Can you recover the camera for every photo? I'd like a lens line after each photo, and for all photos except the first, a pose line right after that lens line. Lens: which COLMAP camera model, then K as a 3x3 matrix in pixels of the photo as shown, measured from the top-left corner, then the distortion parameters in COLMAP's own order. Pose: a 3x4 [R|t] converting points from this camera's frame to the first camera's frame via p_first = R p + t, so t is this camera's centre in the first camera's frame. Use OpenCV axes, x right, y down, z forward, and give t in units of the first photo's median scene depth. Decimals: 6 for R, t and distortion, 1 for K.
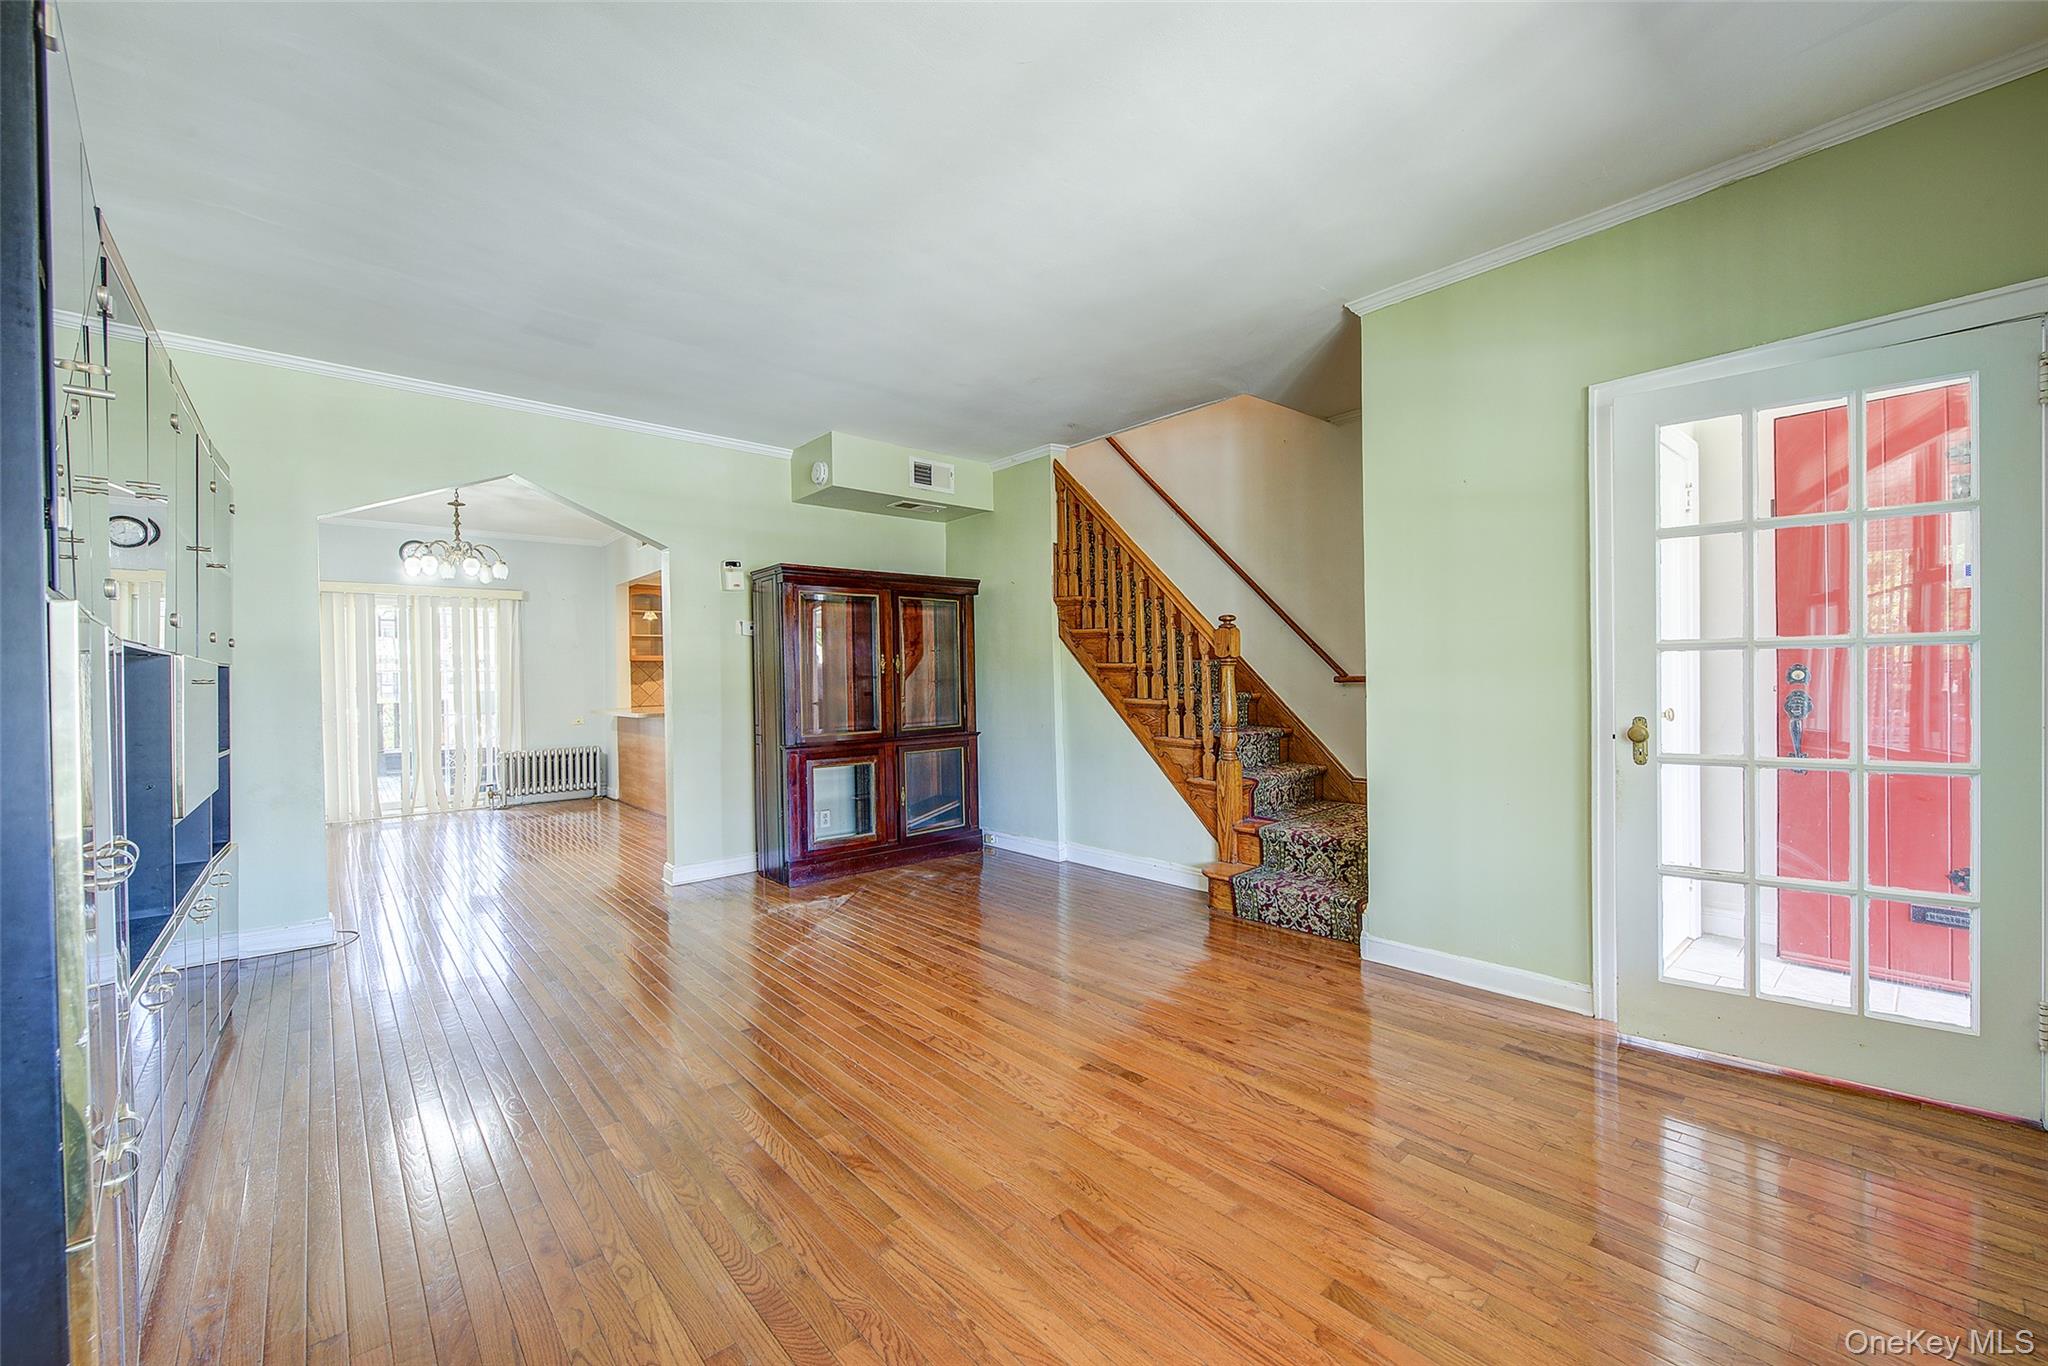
lens RADIAL K [[816.8, 0, 1034.1], [0, 816.8, 677.1], [0, 0, 1]] dist [0.004006, -0.002086]
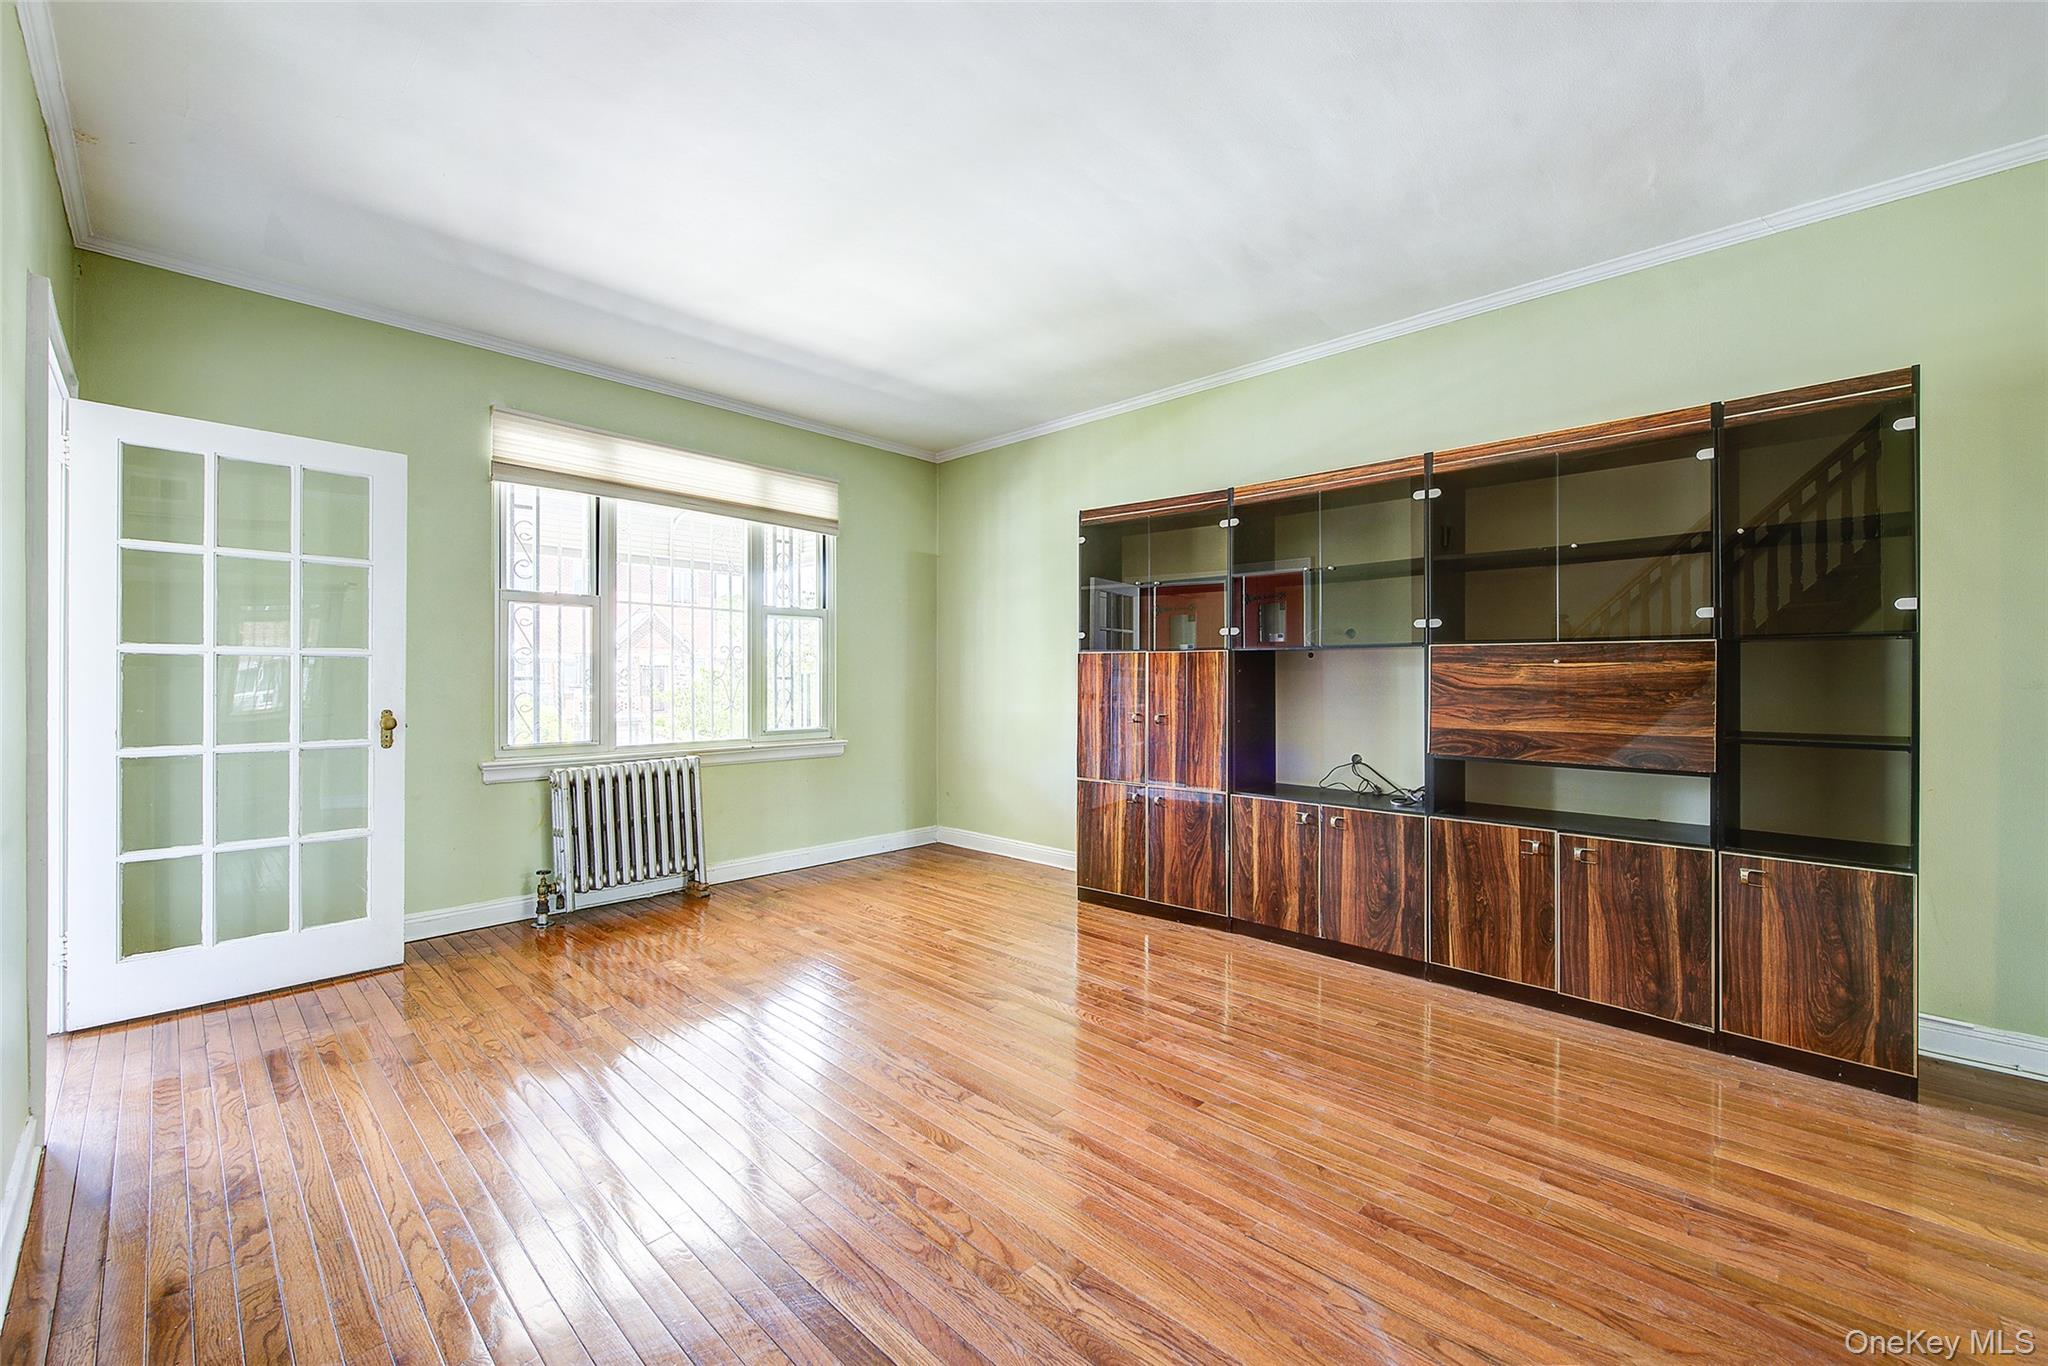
lens RADIAL K [[816.8, 0, 1027.0], [0, 816.8, 676.7], [0, 0, 1]] dist [0.004006, -0.002086]
pose [[-0.996475, 0.014879, -0.082557, -0.075546], [0.014719, 0.999888, 0.002539, 0.007124], [0.082585, 0.001315, -0.996583, 1.069324]]
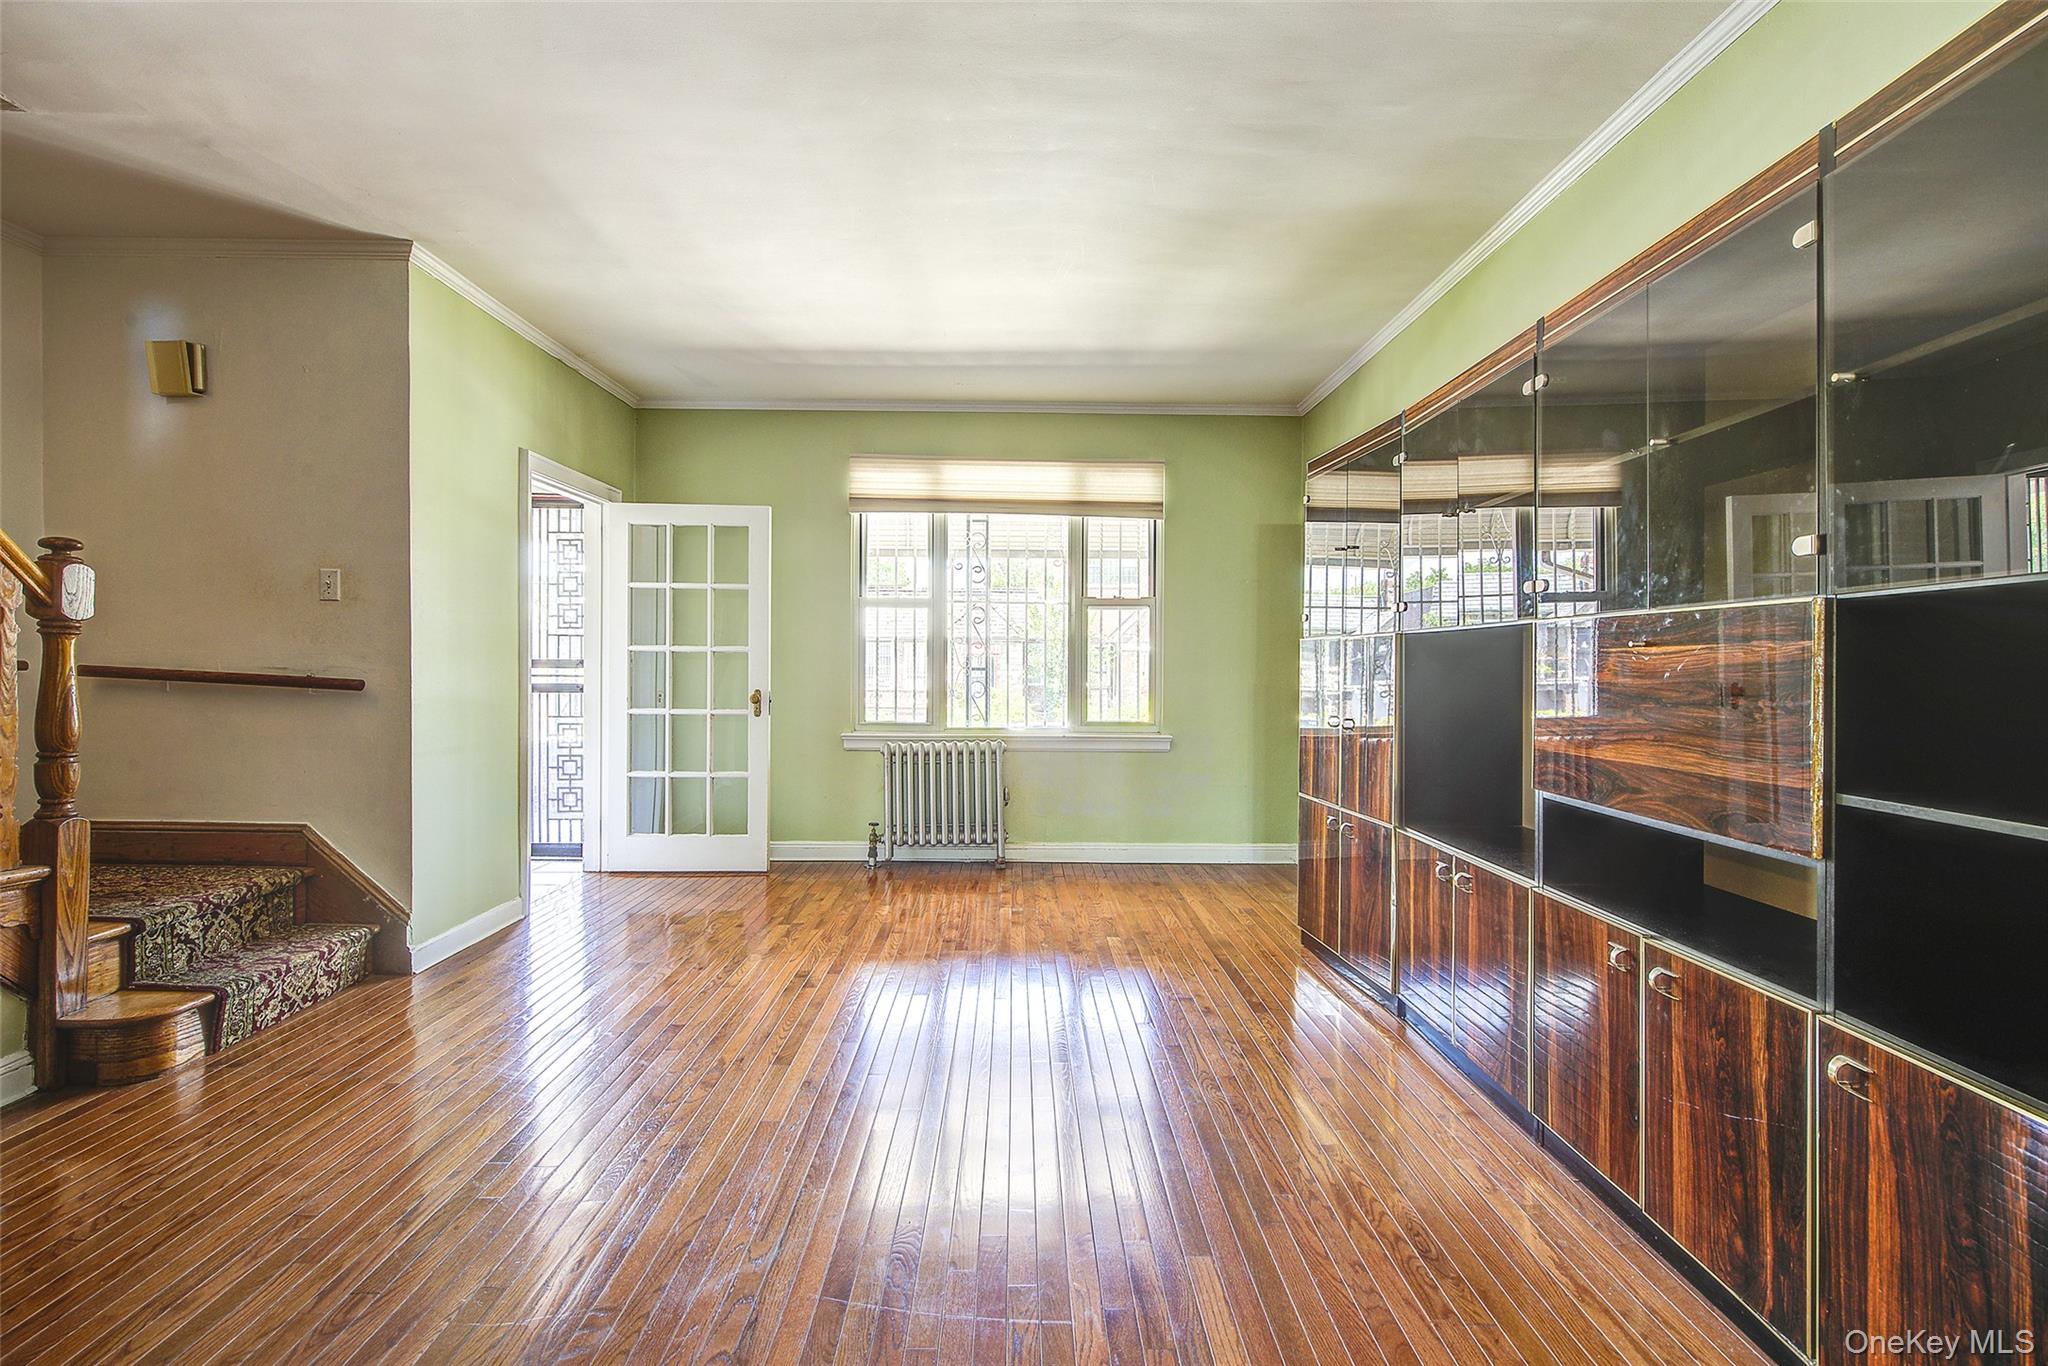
lens RADIAL K [[959.9, 0, 1023.0], [0, 959.9, 677.5], [0, 0, 1]] dist [0.009044, -0.001657]
pose [[-0.753526, 0.004215, 0.657405, -0.583235], [0.007027, 0.999974, 0.001644, 0.015018], [-0.657381, 0.005858, -0.753536, 0.988320]]
